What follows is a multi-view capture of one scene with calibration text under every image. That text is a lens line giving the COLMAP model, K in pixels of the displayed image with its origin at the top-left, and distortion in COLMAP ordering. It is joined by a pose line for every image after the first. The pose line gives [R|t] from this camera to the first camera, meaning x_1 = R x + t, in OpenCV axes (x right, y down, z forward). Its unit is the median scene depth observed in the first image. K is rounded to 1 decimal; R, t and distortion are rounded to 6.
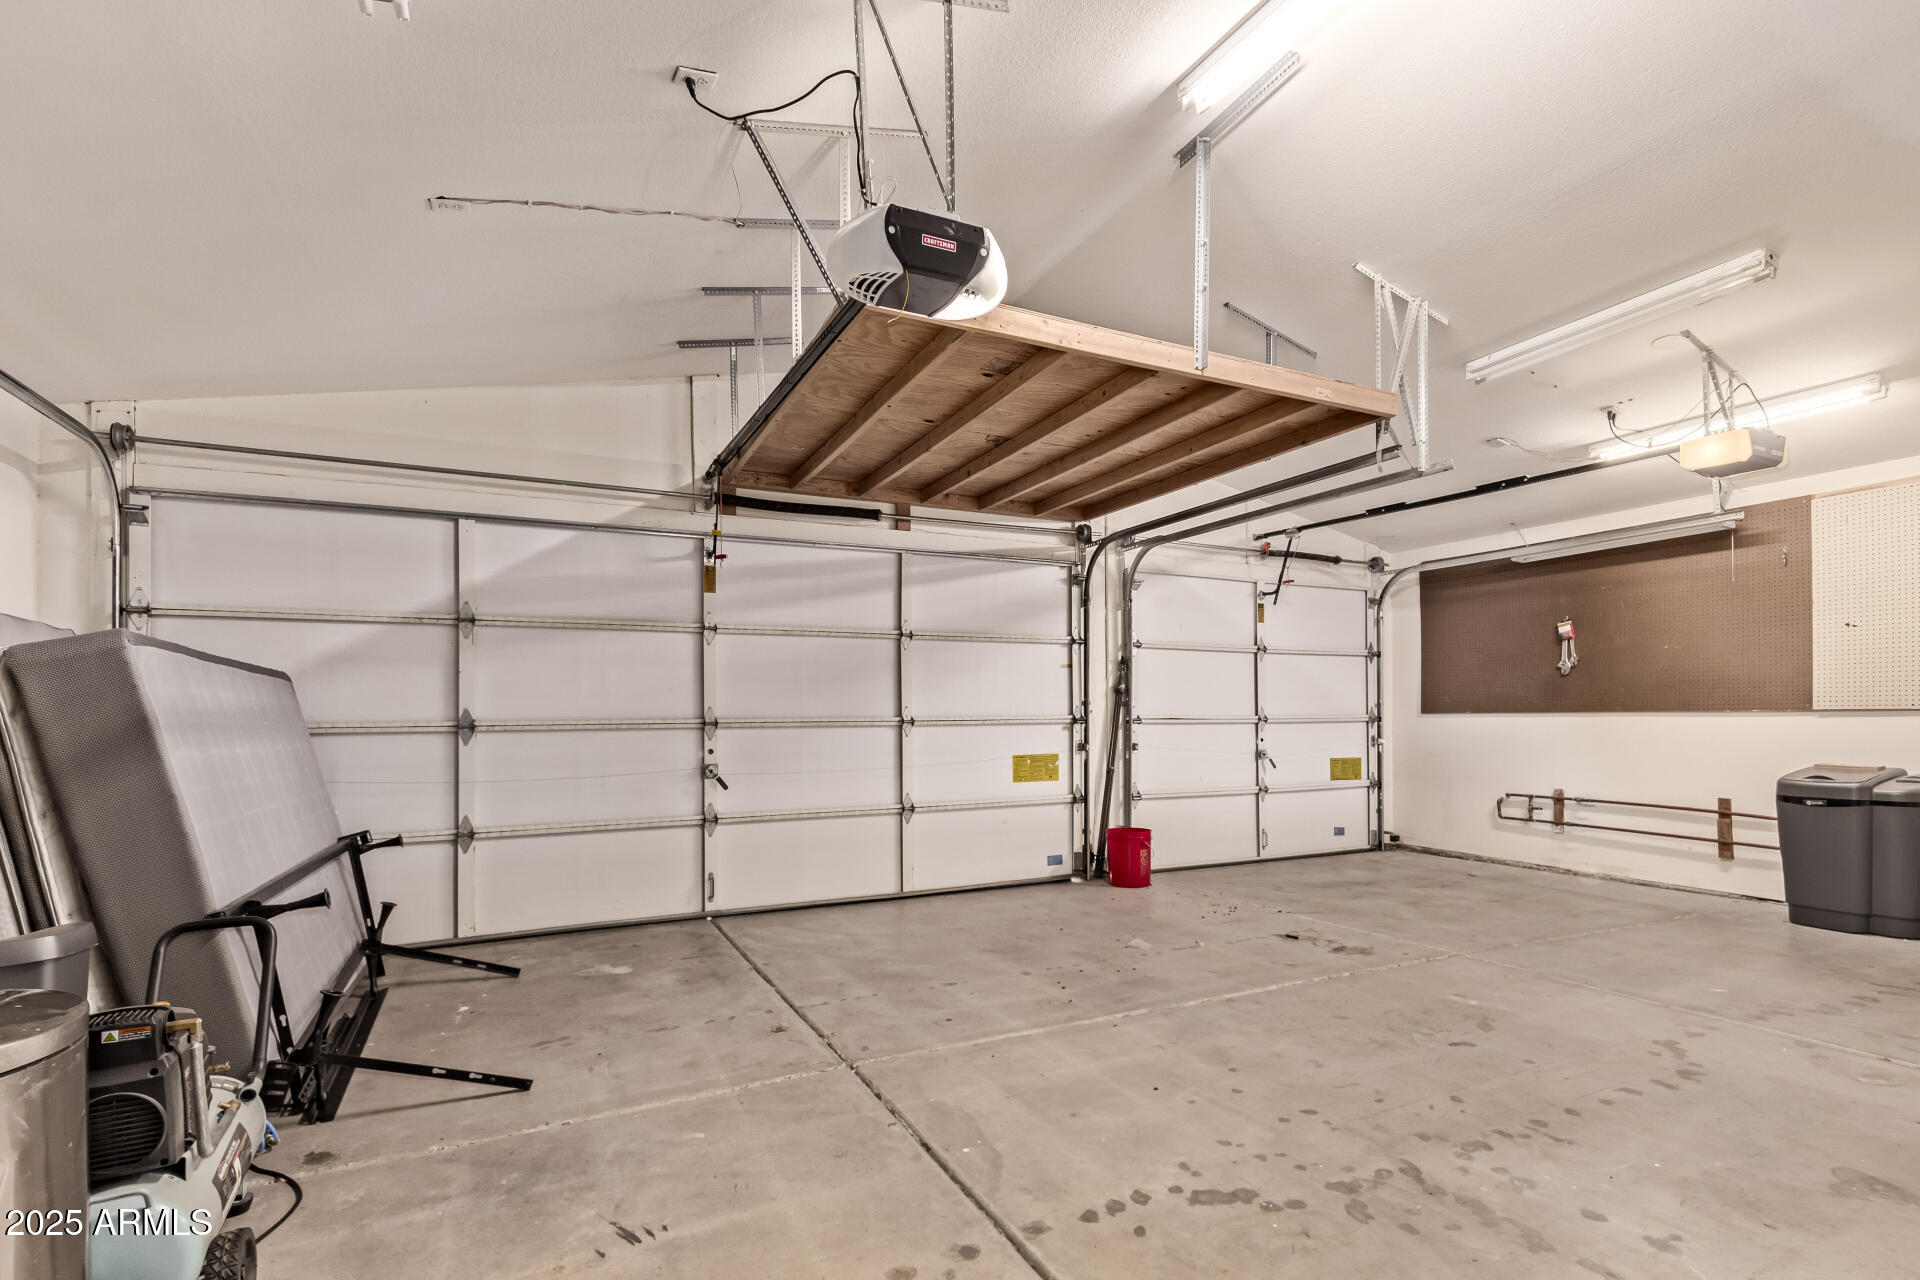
lens RADIAL K [[912.9, 0, 971.0], [0, 912.9, 714.8], [0, 0, 1]] dist [0.023010, -0.013695]
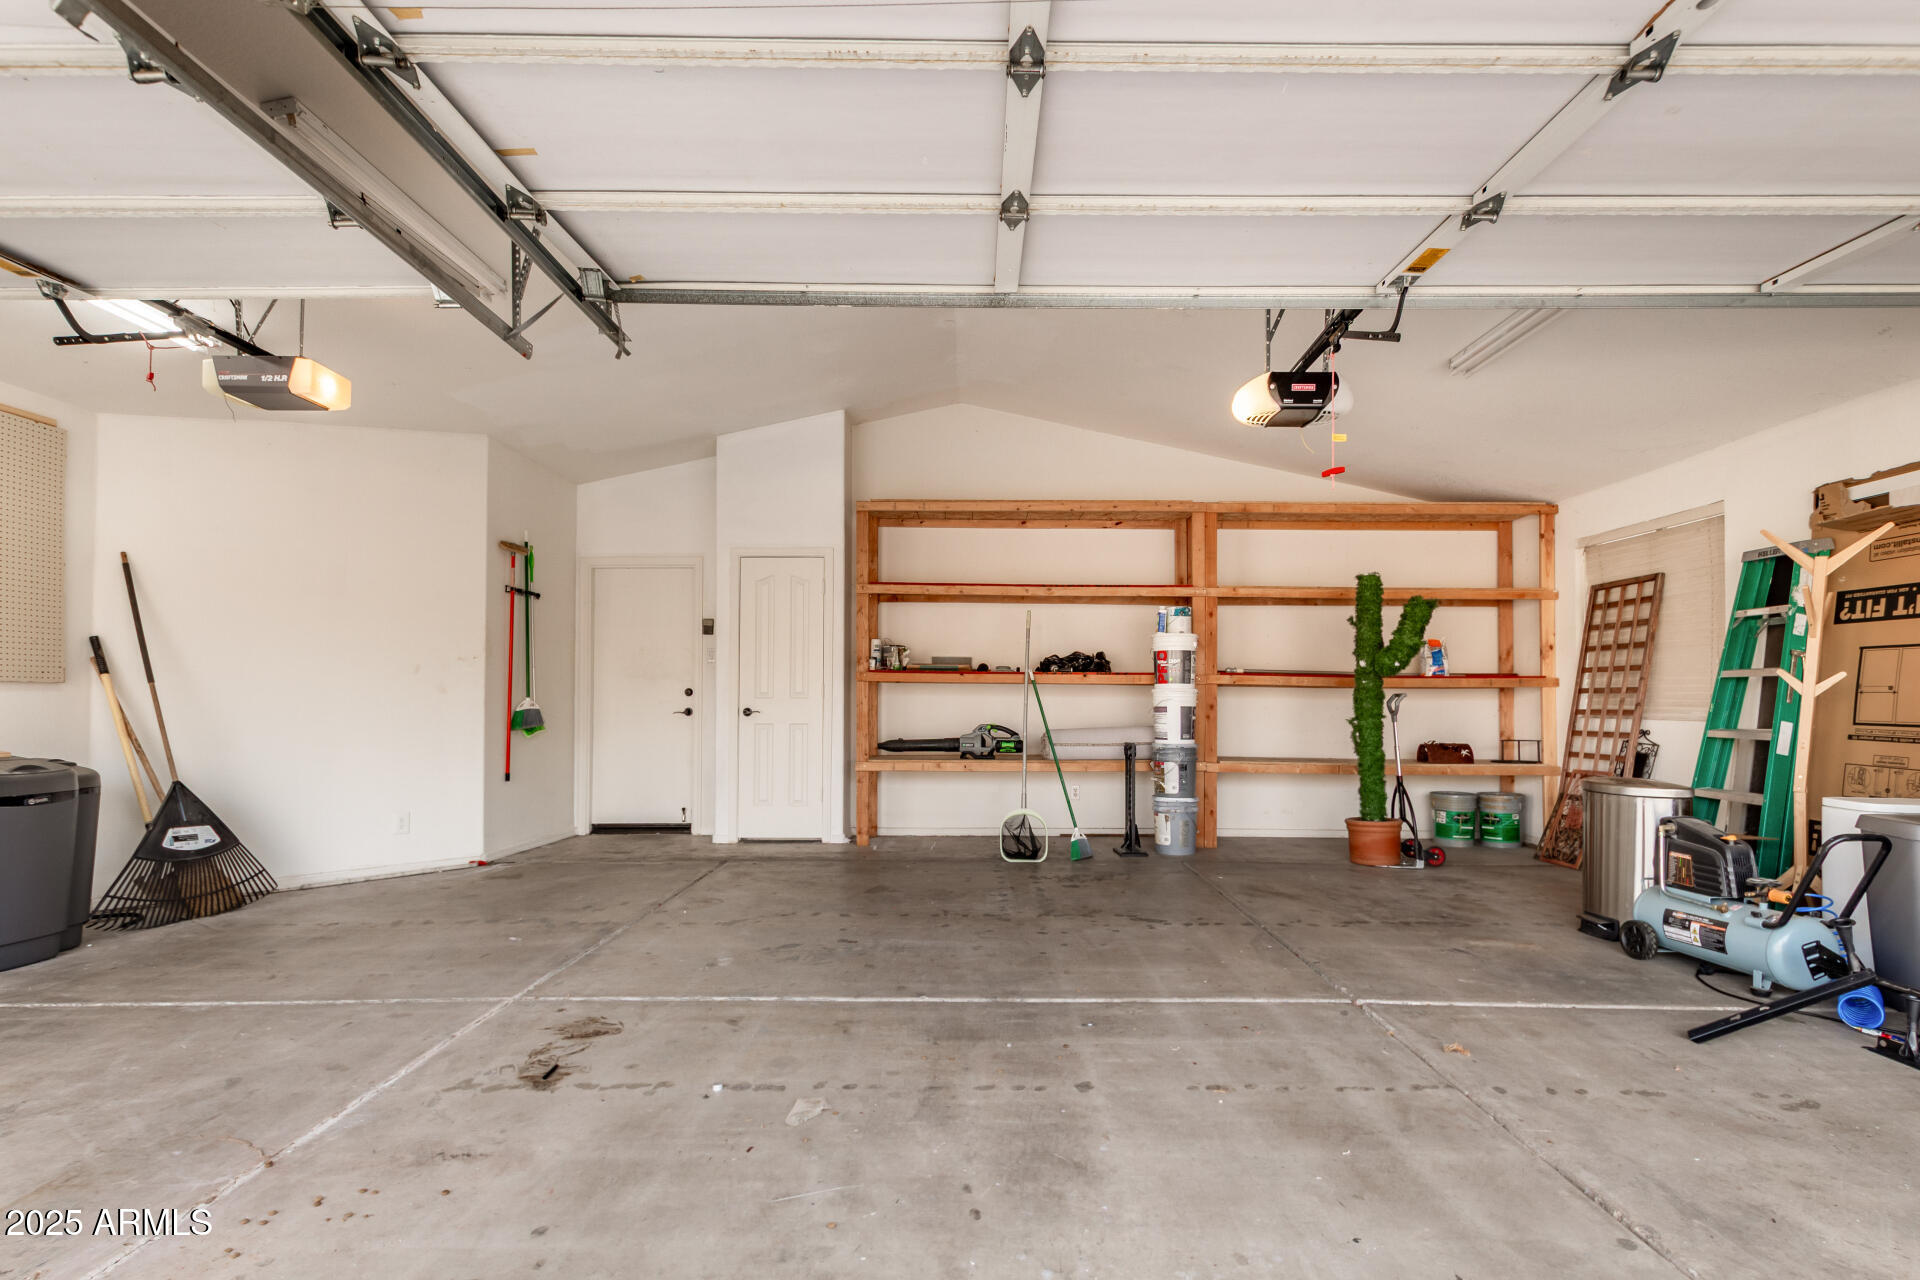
lens RADIAL K [[912.9, 0, 971.0], [0, 912.9, 714.8], [0, 0, 1]] dist [0.023010, -0.013695]
pose [[-0.898010, 0.000030, 0.439976, -0.168003], [0.002058, 0.999989, 0.004131, 0.029763], [-0.439971, 0.004615, -0.898000, 1.834680]]
